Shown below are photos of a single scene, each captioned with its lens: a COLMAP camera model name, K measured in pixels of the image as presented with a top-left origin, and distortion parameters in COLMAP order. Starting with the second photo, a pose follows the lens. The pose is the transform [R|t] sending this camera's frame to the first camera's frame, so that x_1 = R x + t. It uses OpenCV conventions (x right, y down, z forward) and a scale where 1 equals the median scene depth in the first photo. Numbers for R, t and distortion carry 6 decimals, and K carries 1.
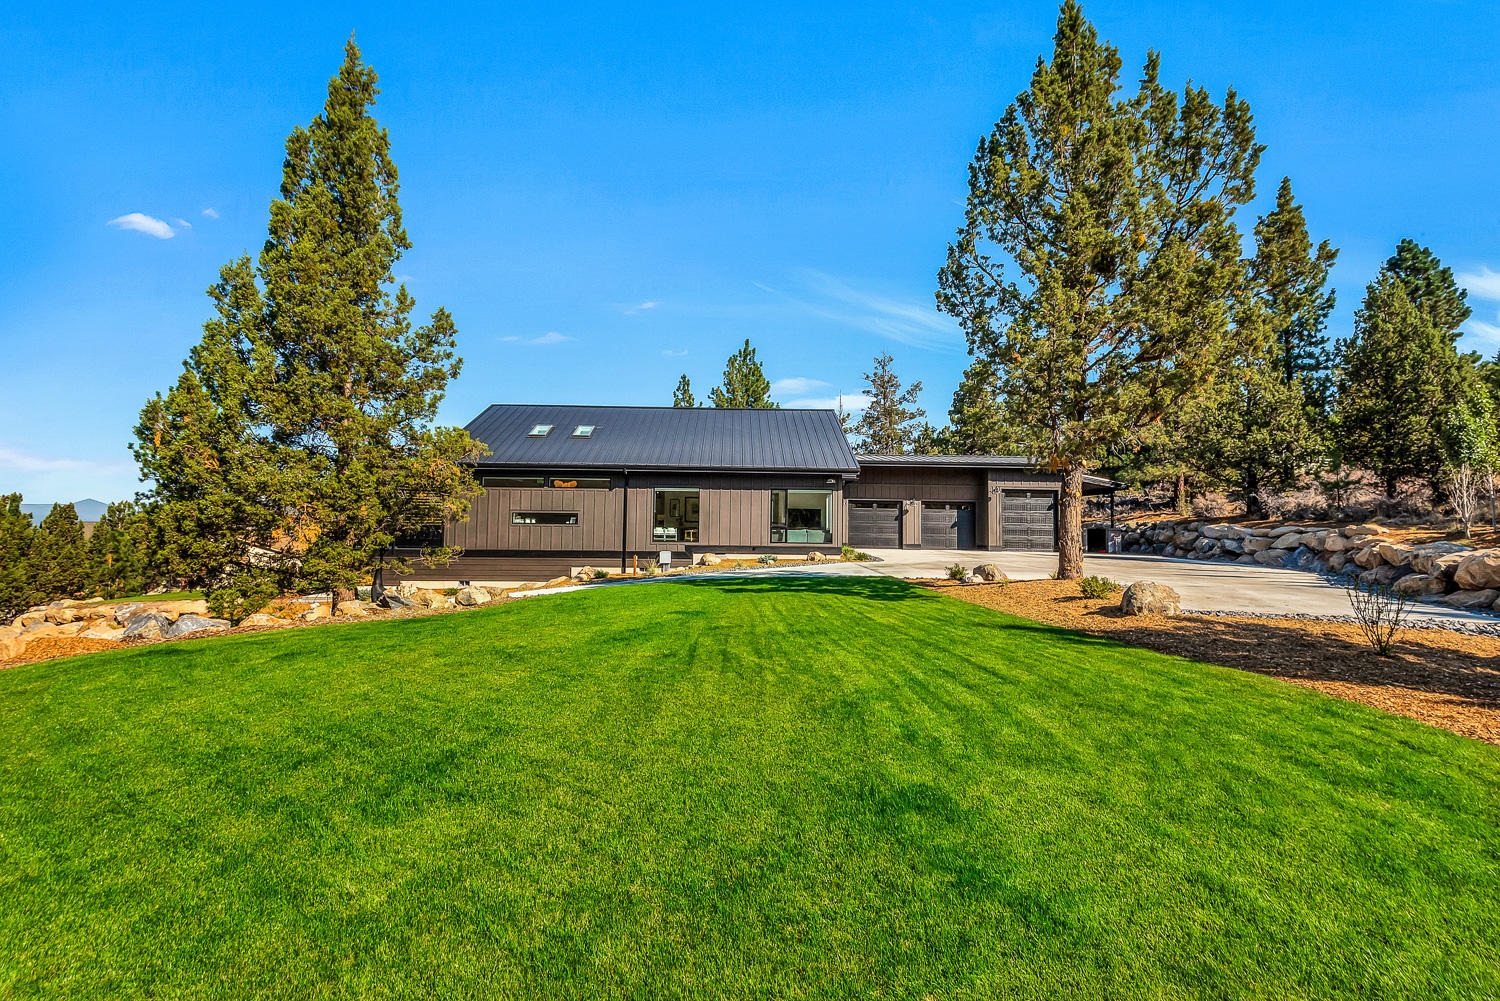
lens RADIAL K [[682.0, 0, 745.7], [0, 682.0, 477.0], [0, 0, 1]] dist [-0.001278, -0.000525]
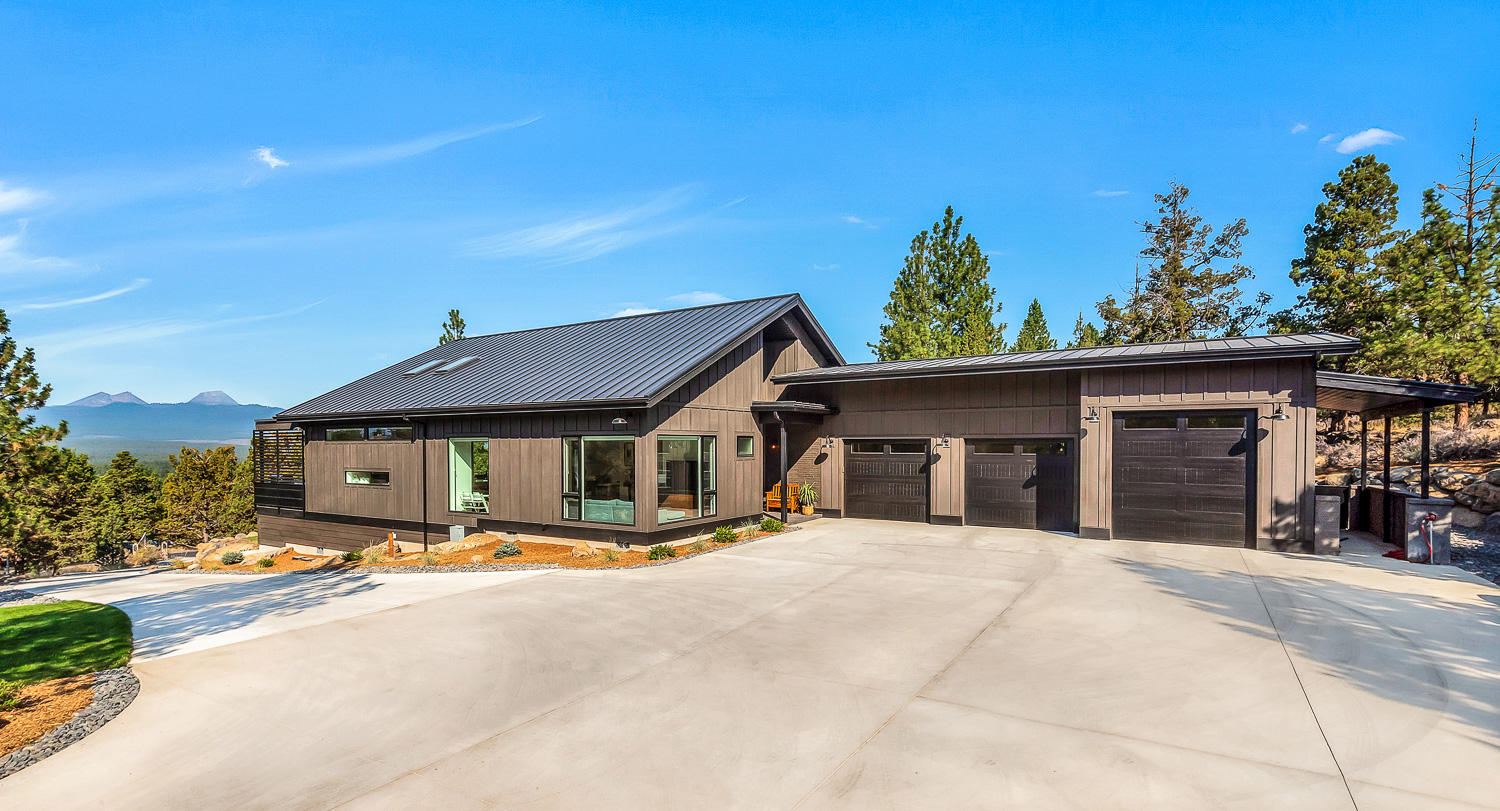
lens RADIAL K [[703.6, 0, 748.5], [0, 703.6, 457.3], [0, 0, 1]] dist [0.001910, 0.000124]
pose [[0.834199, -0.006152, -0.551430, 0.427550], [0.053354, 0.996147, 0.069600, 0.001497], [0.548877, -0.087481, 0.831313, 0.432972]]
